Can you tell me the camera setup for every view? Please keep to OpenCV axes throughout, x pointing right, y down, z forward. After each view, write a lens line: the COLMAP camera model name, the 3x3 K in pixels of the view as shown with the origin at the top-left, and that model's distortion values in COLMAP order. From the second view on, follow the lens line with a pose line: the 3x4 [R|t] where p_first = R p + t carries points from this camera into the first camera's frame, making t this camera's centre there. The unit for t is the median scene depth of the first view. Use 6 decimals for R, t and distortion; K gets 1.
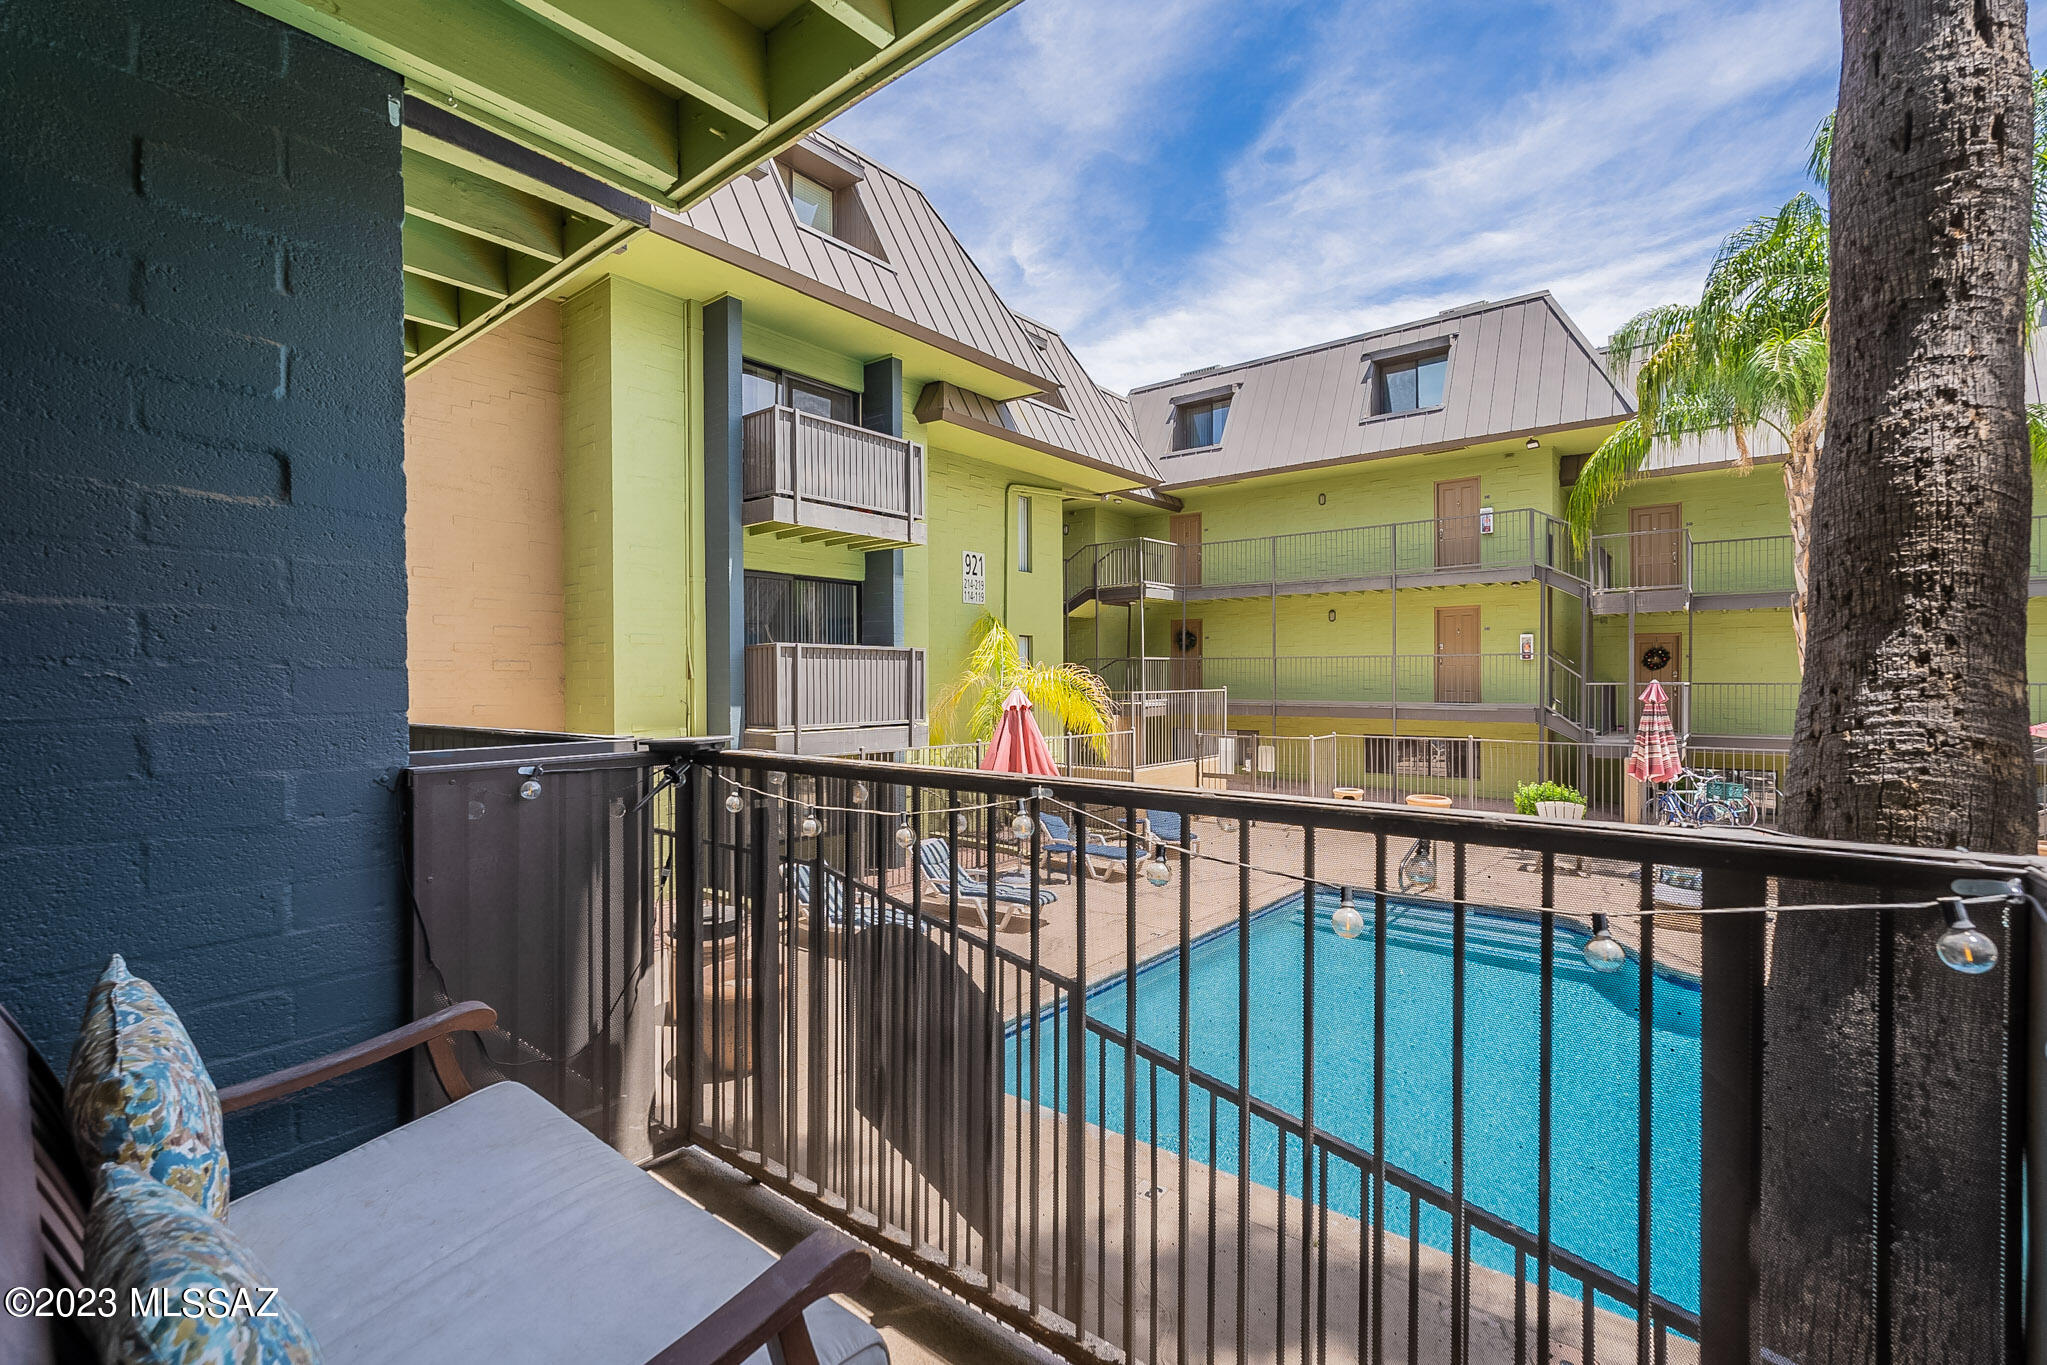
lens RADIAL K [[906.5, 0, 1011.5], [0, 906.5, 678.3], [0, 0, 1]] dist [-0.001547, 0.000025]
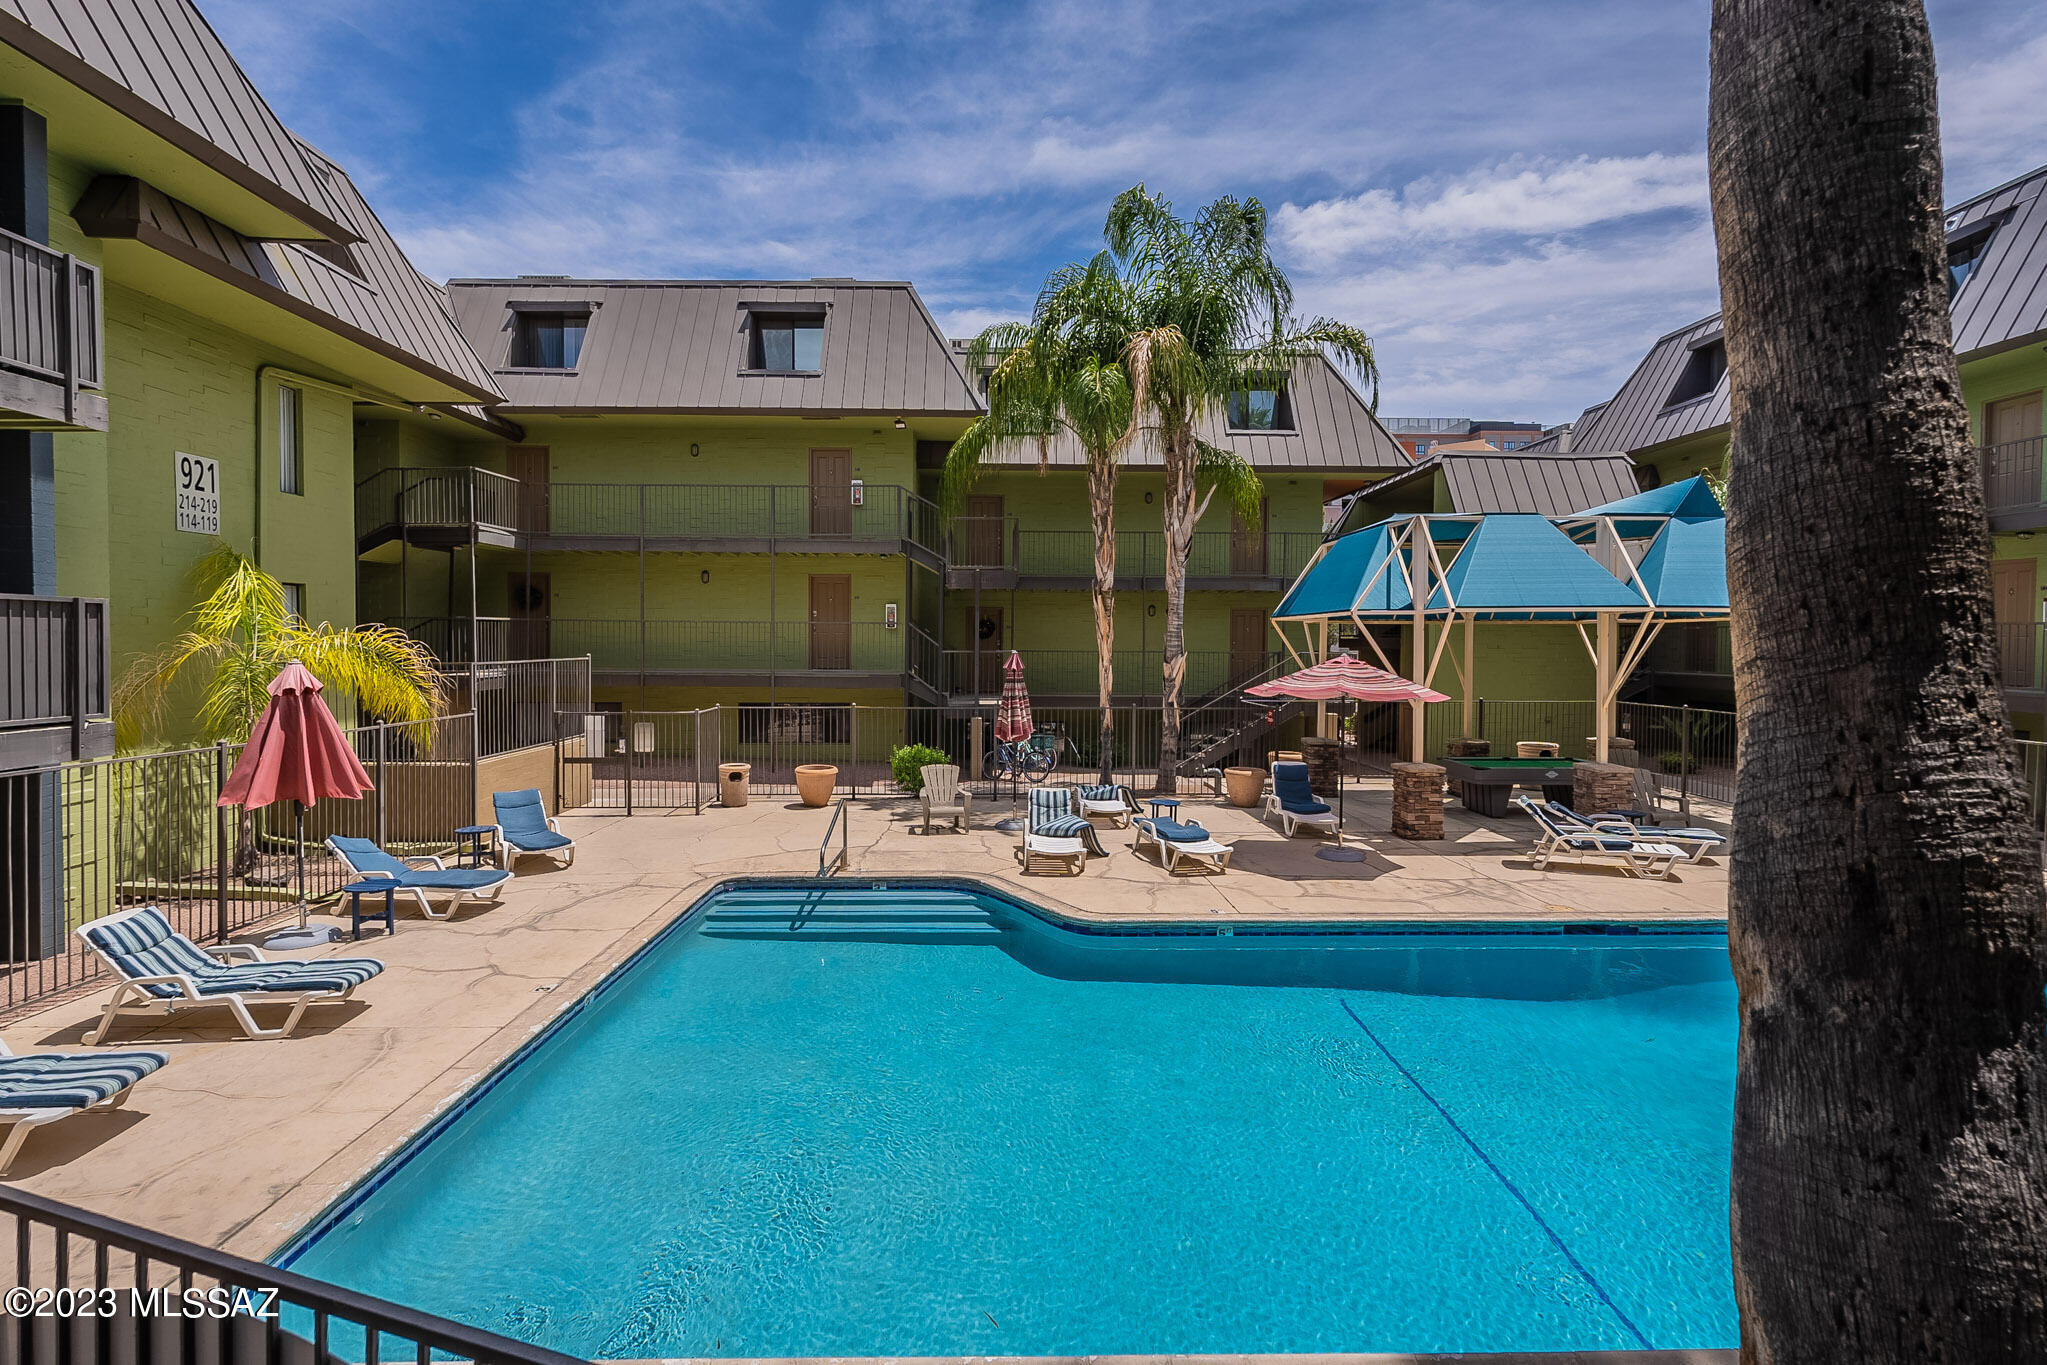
lens RADIAL K [[915.0, 0, 1017.5], [0, 915.0, 665.1], [0, 0, 1]] dist [-0.022617, 0.005910]
pose [[0.757707, -0.010876, 0.652504, -0.022443], [-0.008268, 0.999621, 0.026263, -0.008295], [-0.652542, -0.025294, 0.757330, 0.113120]]
